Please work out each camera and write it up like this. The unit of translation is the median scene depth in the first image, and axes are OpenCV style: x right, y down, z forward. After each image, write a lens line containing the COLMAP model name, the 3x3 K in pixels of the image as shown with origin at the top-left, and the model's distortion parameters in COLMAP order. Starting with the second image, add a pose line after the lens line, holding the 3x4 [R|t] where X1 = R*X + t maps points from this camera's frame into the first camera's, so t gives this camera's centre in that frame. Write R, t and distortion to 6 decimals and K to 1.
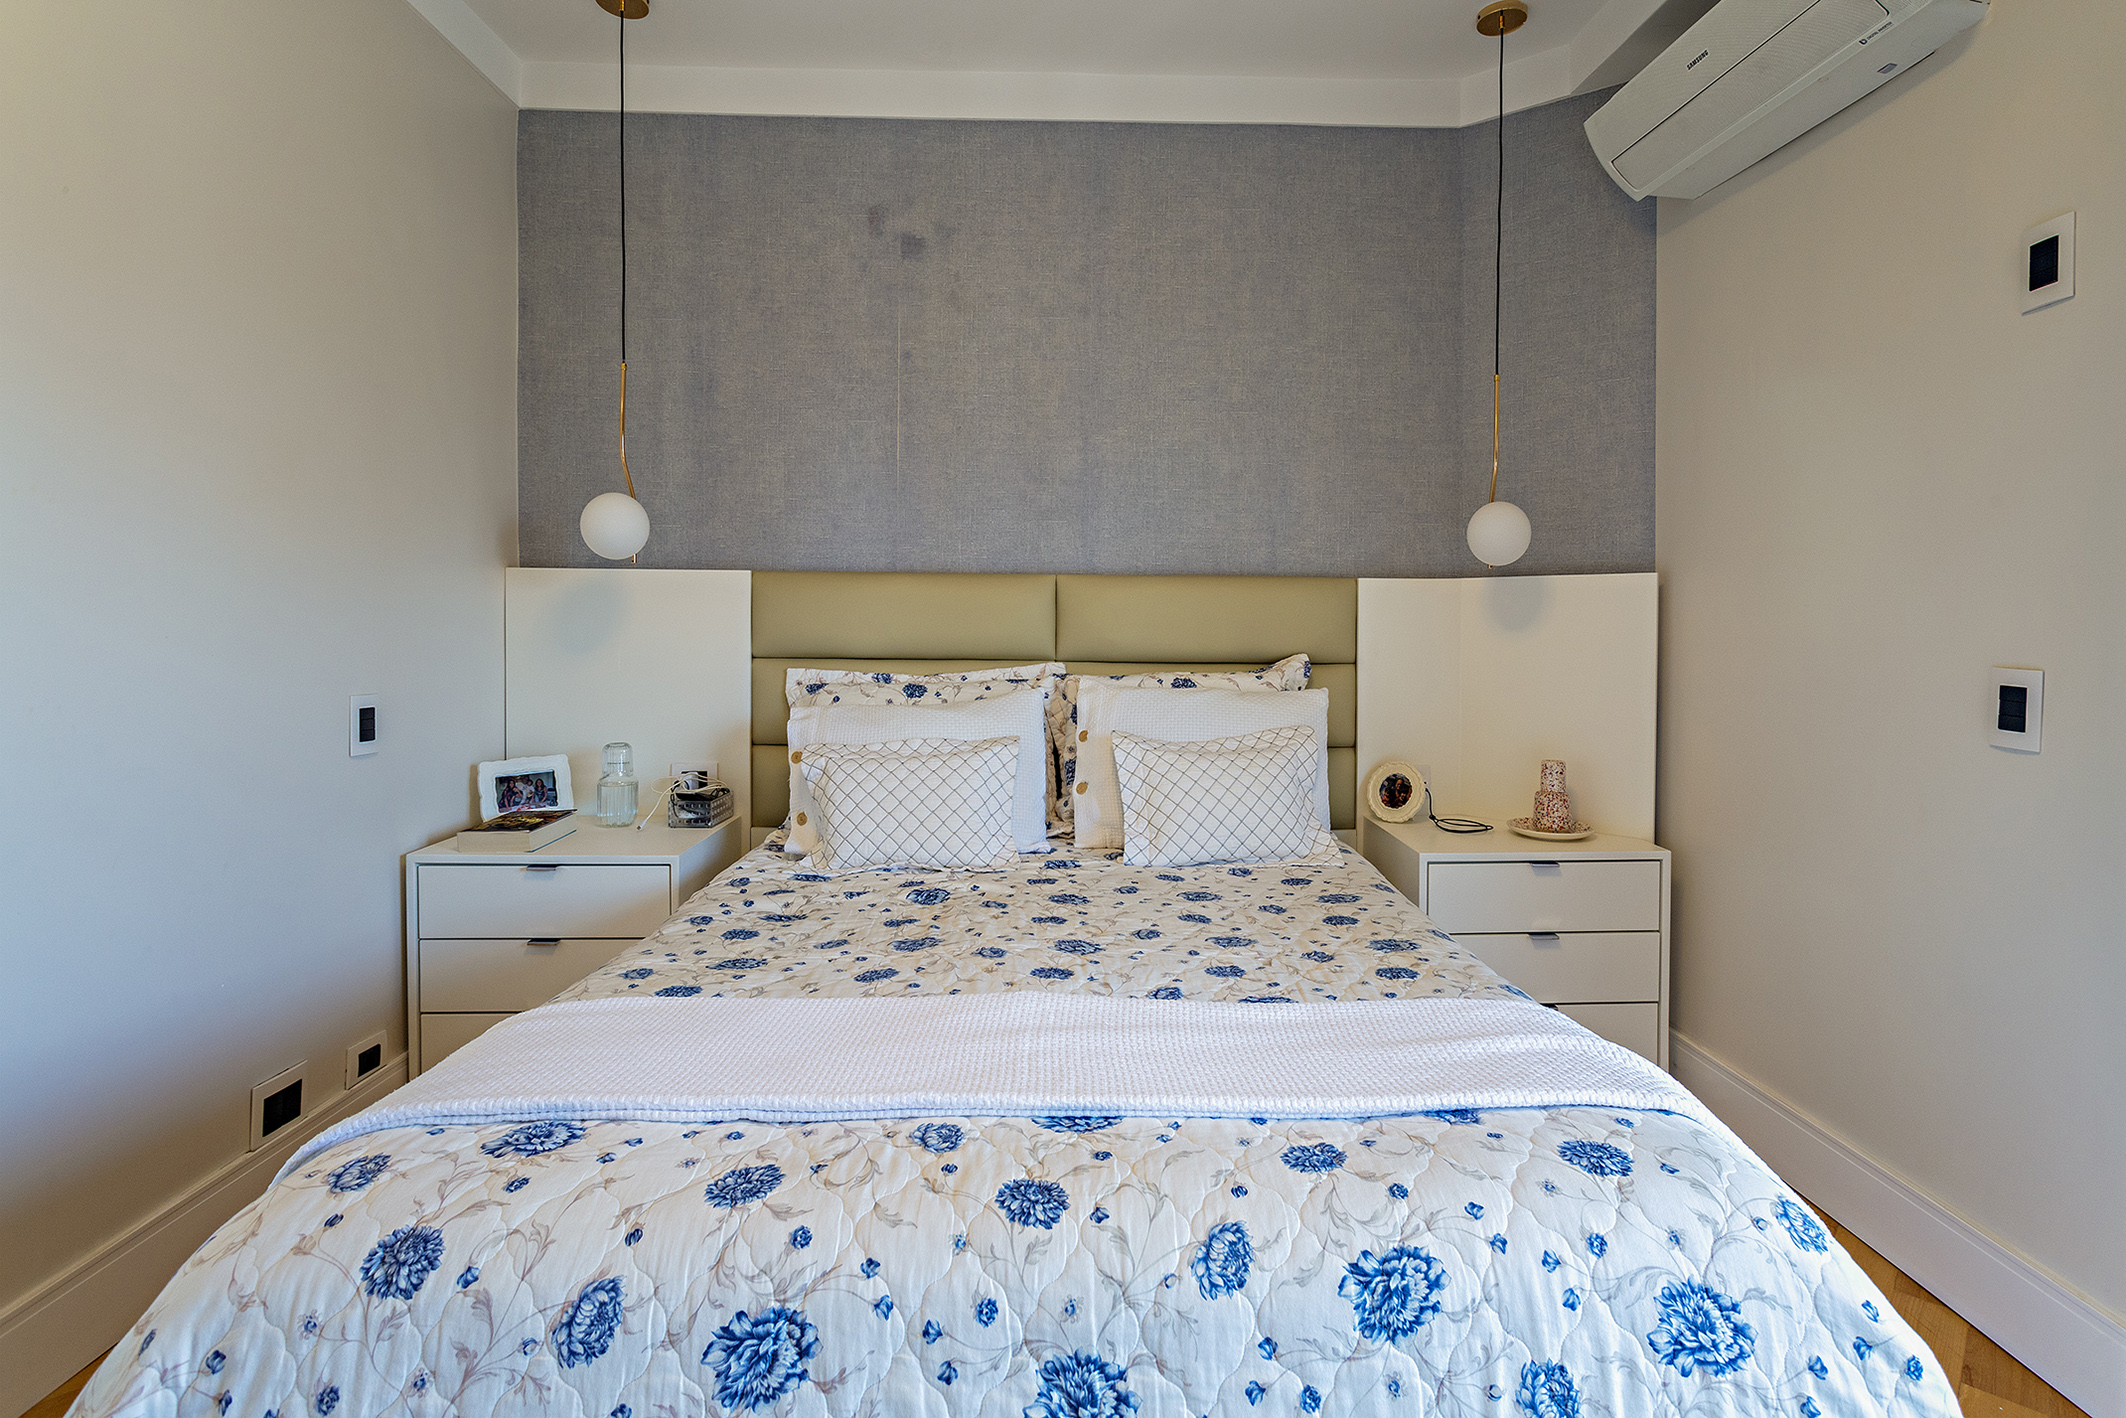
lens RADIAL K [[1003.8, 0, 1062.7], [0, 1003.8, 633.7], [0, 0, 1]] dist [-0.000395, 0.000706]
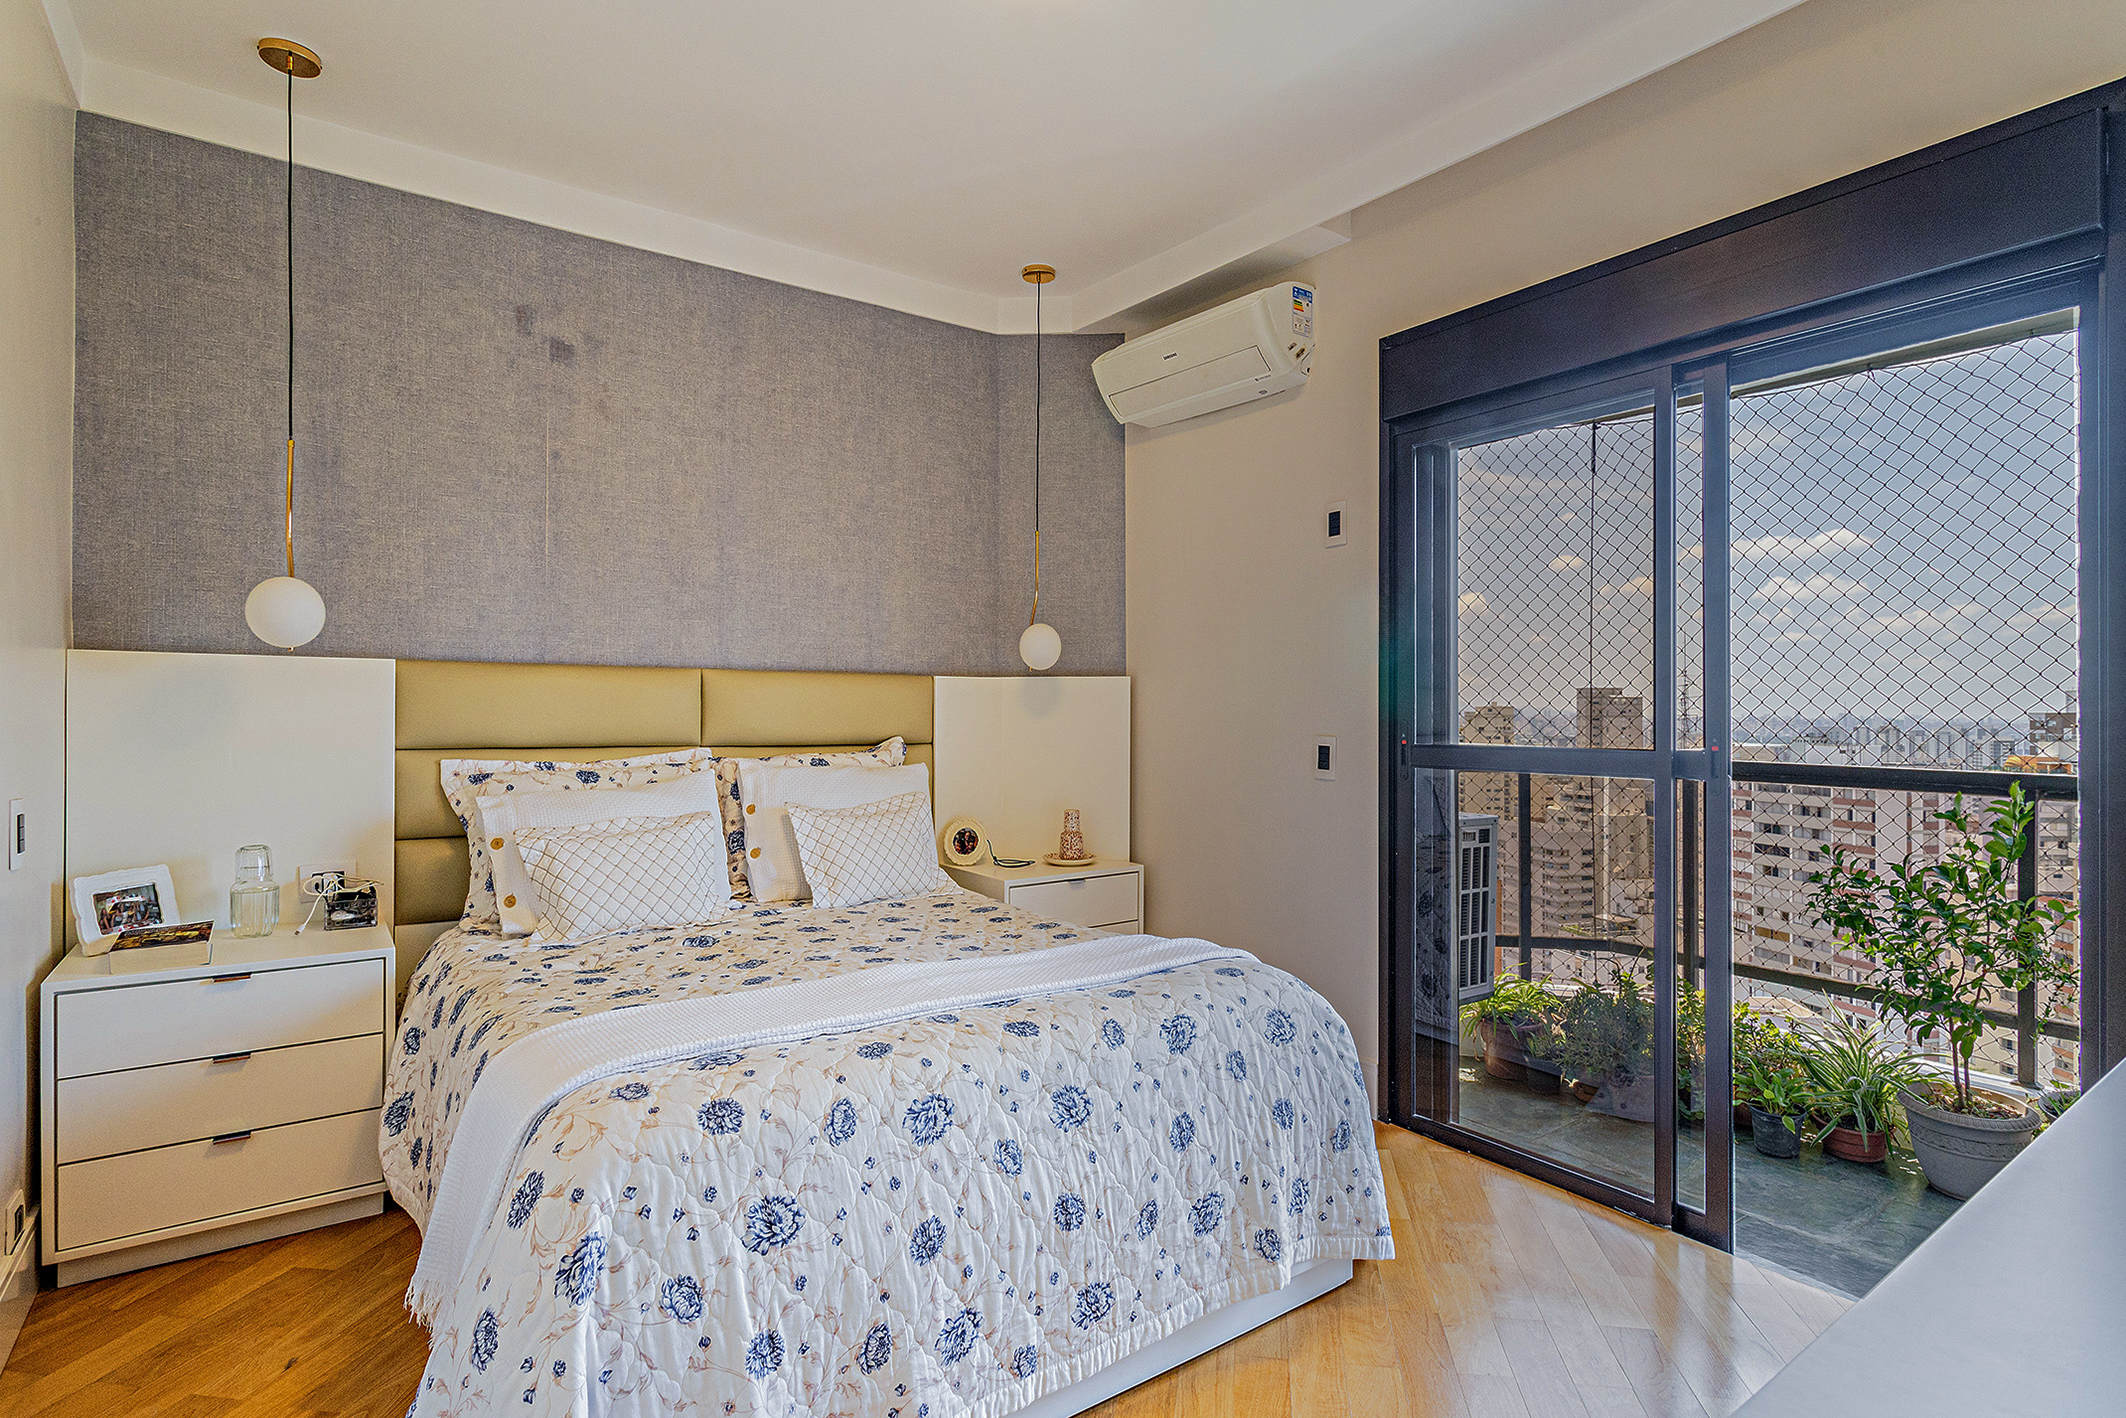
lens RADIAL K [[1043.4, 0, 1123.4], [0, 1043.4, 711.7], [0, 0, 1]] dist [0.003380, 0.001174]
pose [[0.799643, -0.002720, 0.600470, -0.357537], [0.006897, 0.999965, -0.004655, -0.003197], [-0.600436, 0.007864, 0.799634, -0.227928]]
